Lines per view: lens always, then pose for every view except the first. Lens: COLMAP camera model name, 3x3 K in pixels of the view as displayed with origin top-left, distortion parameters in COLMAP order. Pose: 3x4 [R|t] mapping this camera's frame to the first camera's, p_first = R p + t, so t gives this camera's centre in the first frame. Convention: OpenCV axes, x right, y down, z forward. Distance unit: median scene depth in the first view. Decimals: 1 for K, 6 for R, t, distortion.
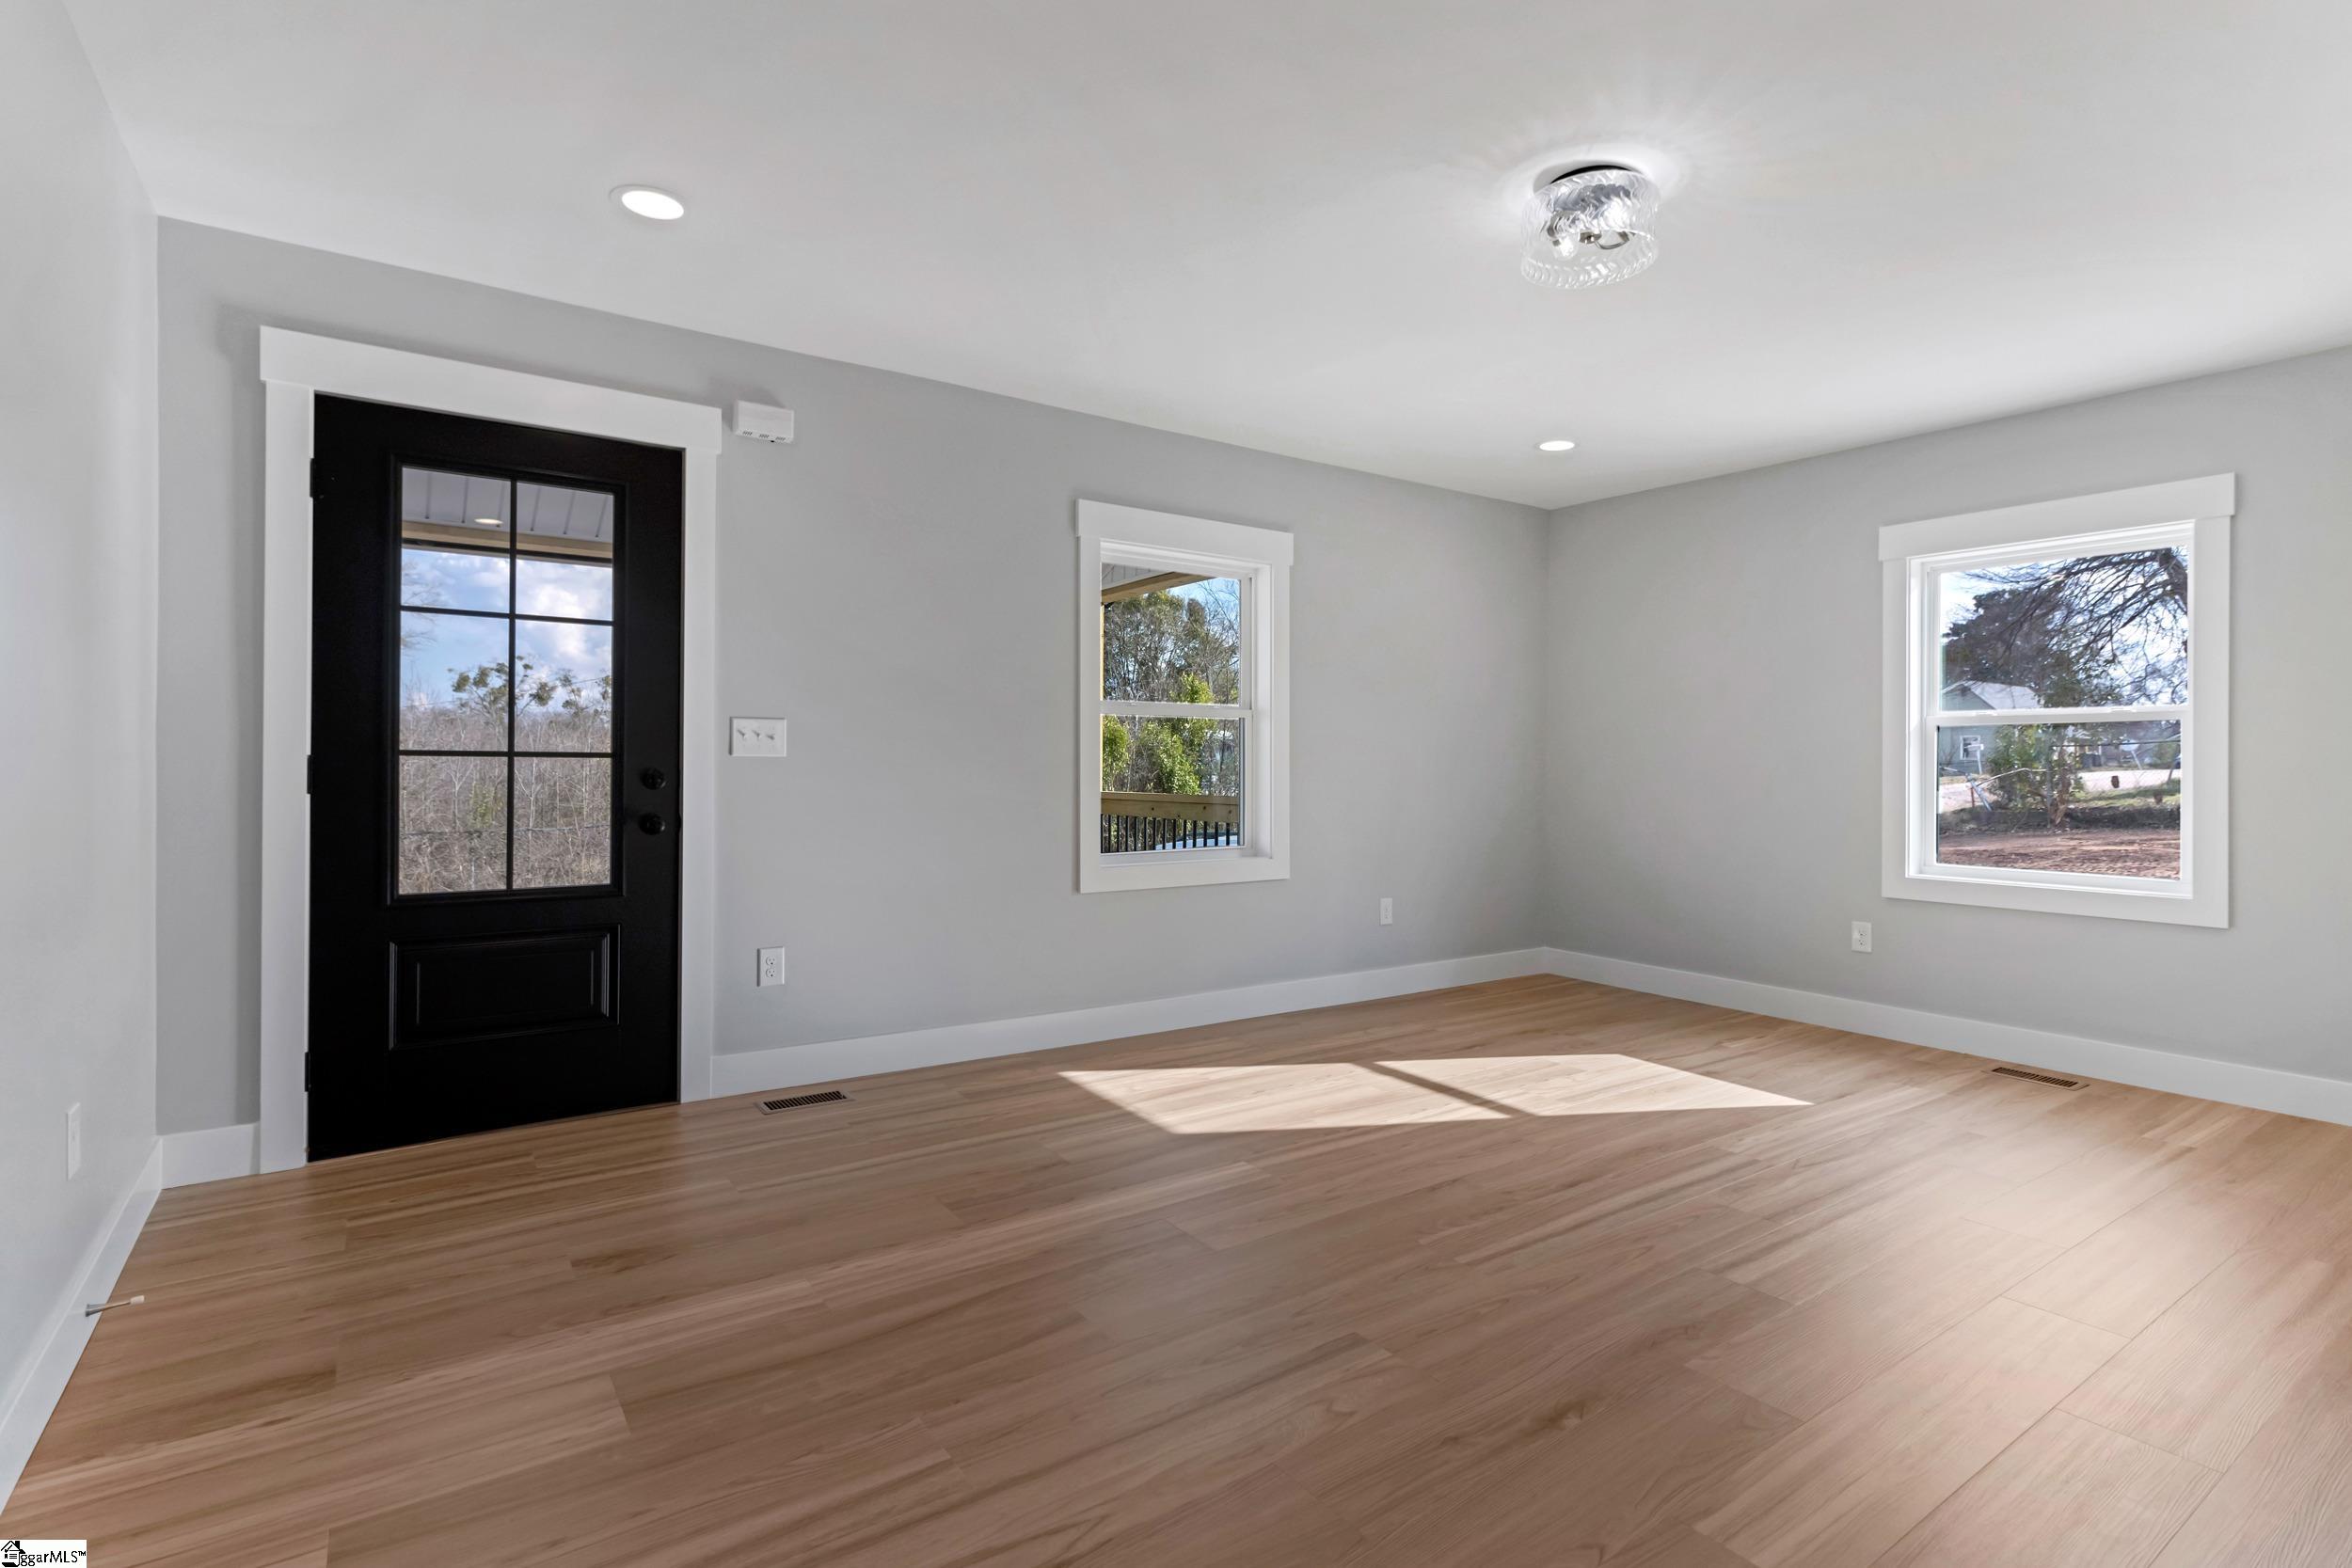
lens RADIAL K [[1137.0, 0, 1191.1], [0, 1137.0, 770.0], [0, 0, 1]] dist [0.002984, 0.000213]
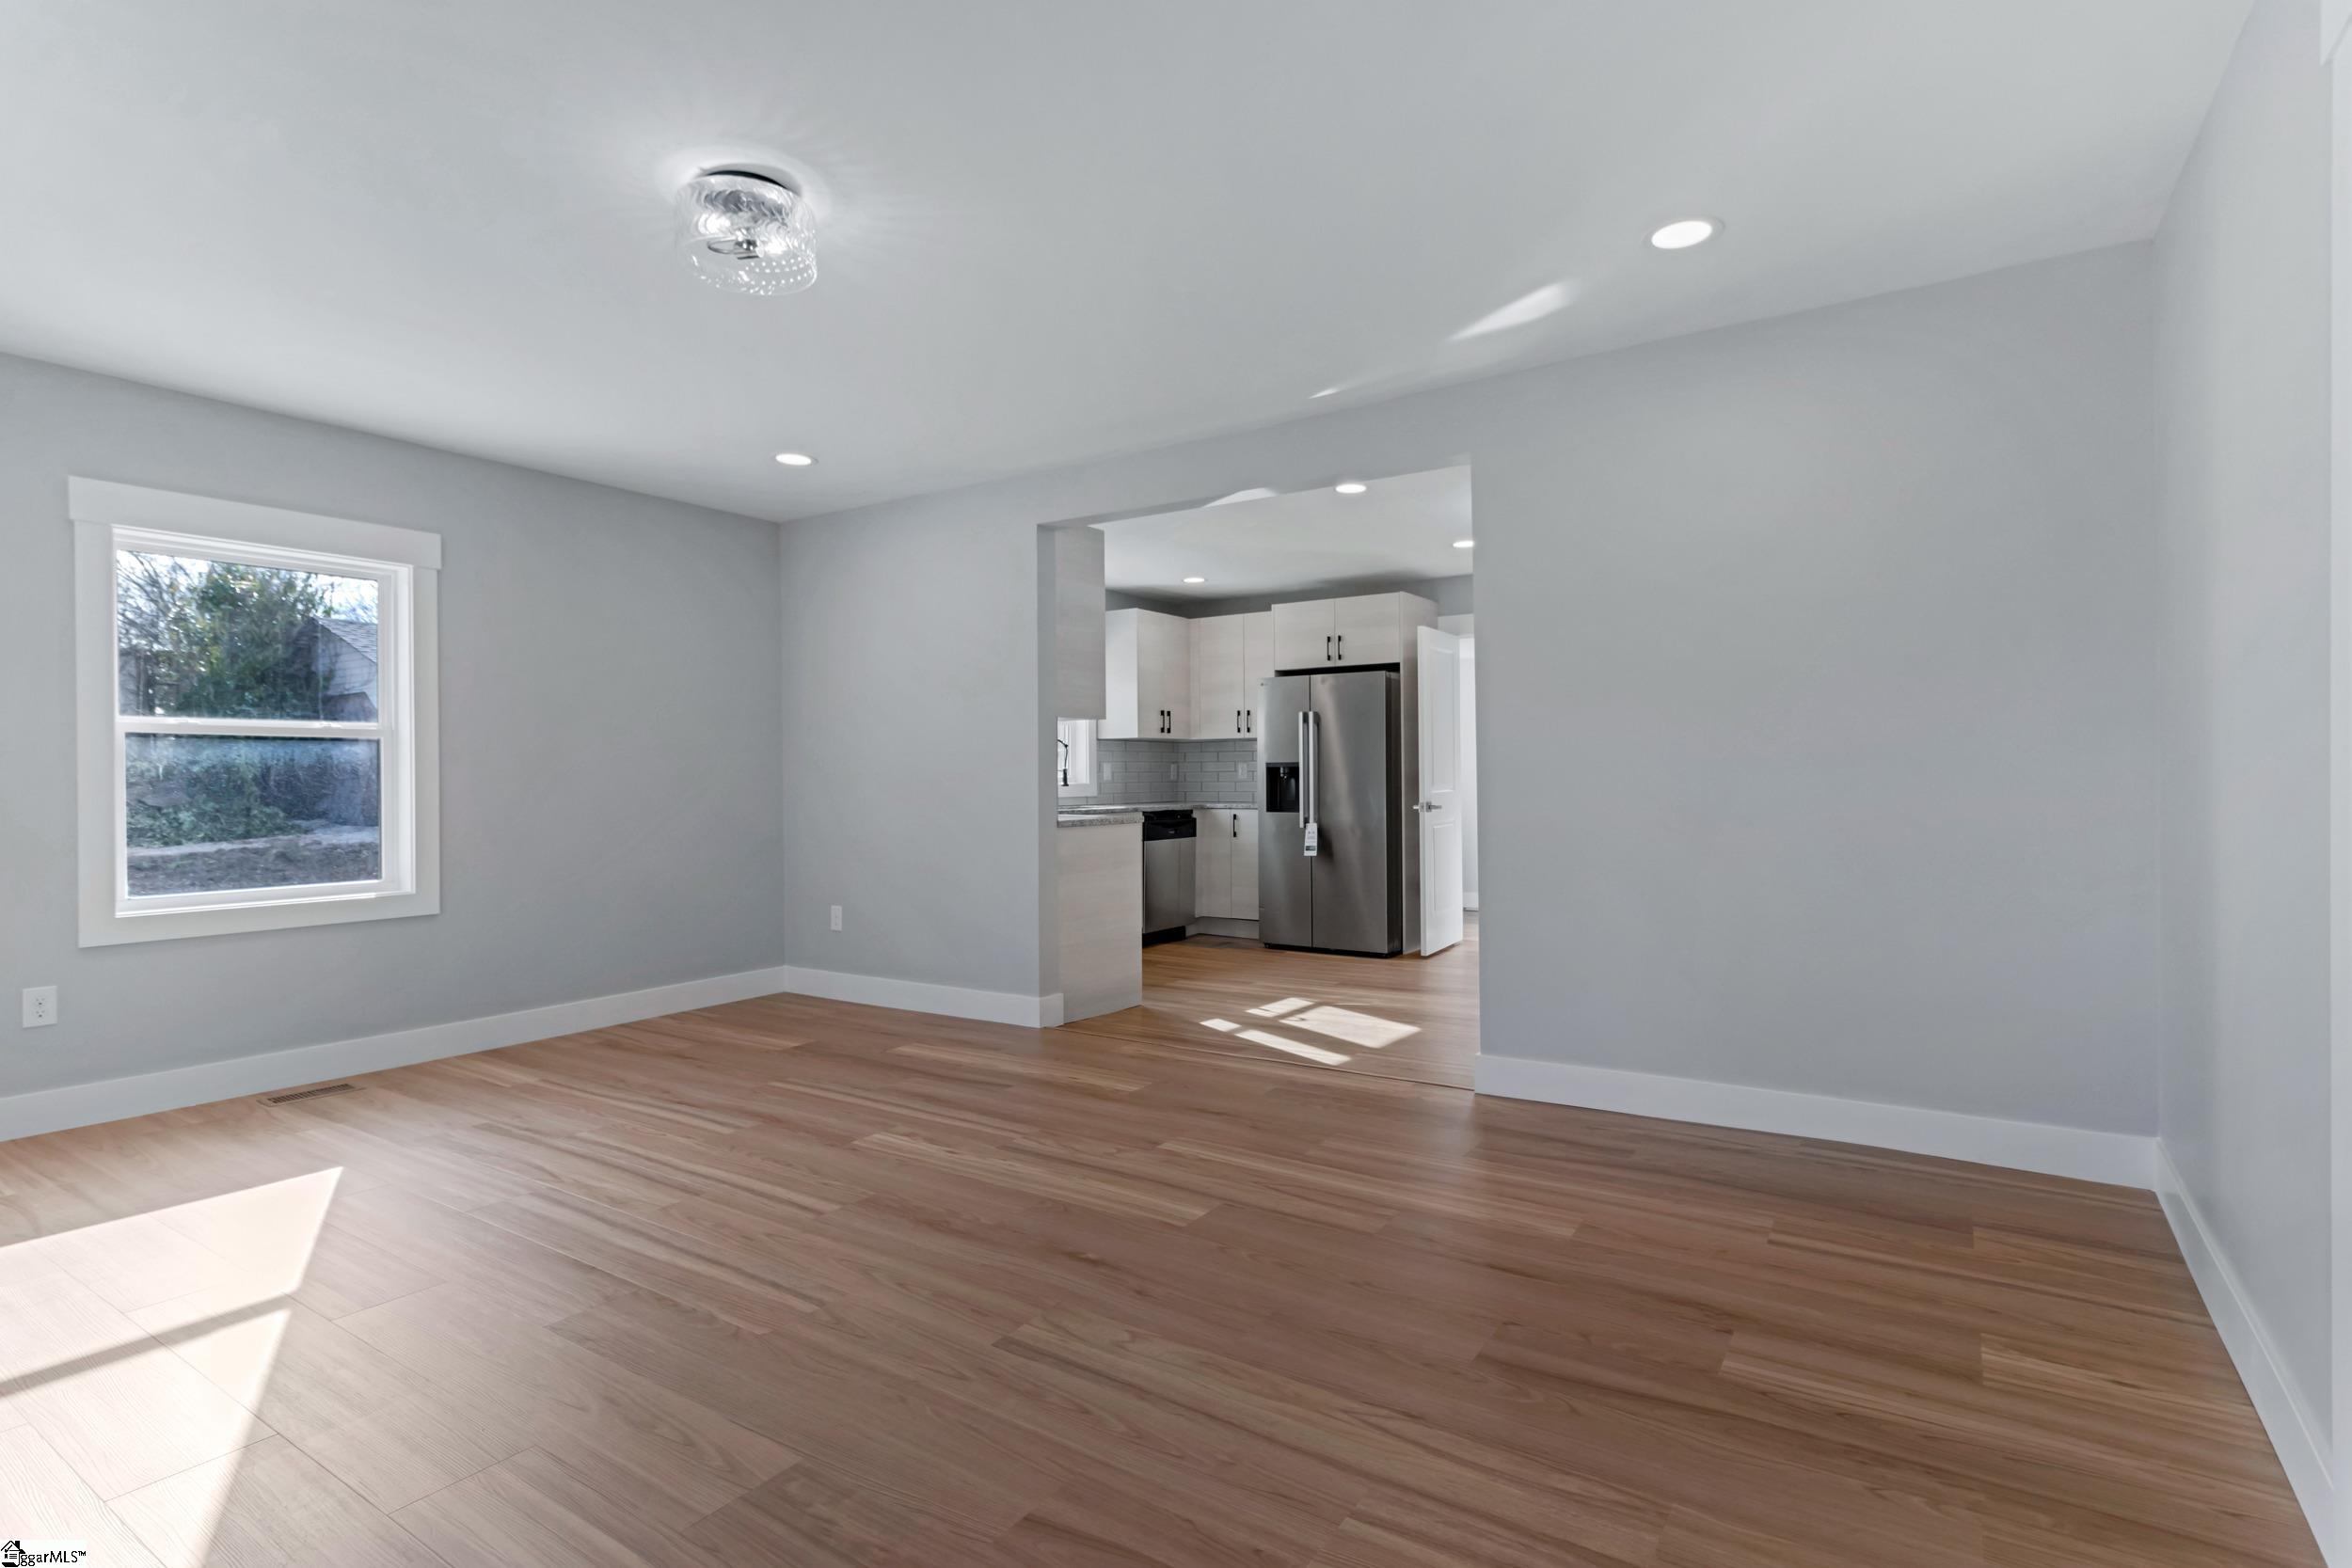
lens RADIAL K [[1137.0, 0, 1191.1], [0, 1137.0, 770.0], [0, 0, 1]] dist [0.002984, 0.000213]
pose [[-0.356725, 0.001021, 0.934209, -0.637380], [0.008785, 0.999959, 0.002262, -0.009515], [-0.934168, 0.009014, -0.356719, 0.884794]]
